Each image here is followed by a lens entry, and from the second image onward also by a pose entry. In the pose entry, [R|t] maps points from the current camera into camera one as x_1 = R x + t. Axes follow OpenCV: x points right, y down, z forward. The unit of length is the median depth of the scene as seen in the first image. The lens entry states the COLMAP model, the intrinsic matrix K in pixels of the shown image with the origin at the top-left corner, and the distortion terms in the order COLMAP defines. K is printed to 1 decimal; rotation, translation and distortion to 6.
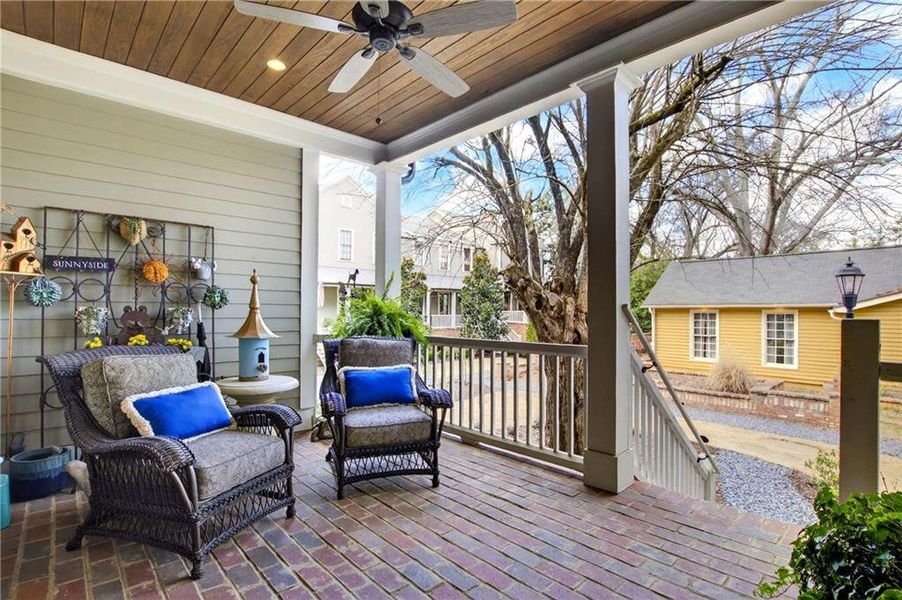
lens RADIAL K [[436.1, 0, 453.1], [0, 436.1, 304.3], [0, 0, 1]] dist [-0.001655, 0.000180]
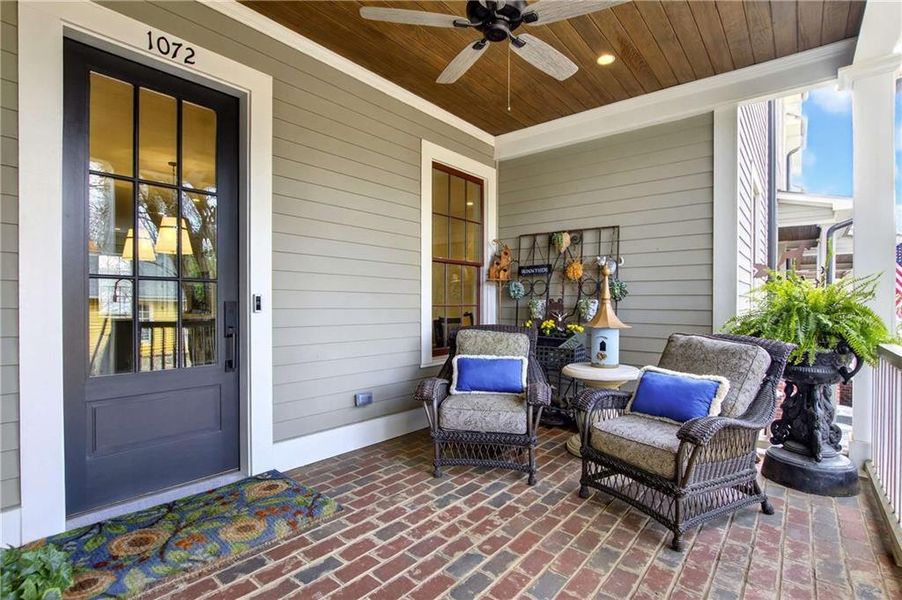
lens RADIAL K [[436.1, 0, 457.7], [0, 436.1, 303.3], [0, 0, 1]] dist [-0.001655, 0.000180]
pose [[0.170172, -0.003564, -0.985408, 0.508933], [0.007502, 0.999969, -0.002321, 0.018262], [0.985386, -0.006997, 0.170194, 0.461320]]
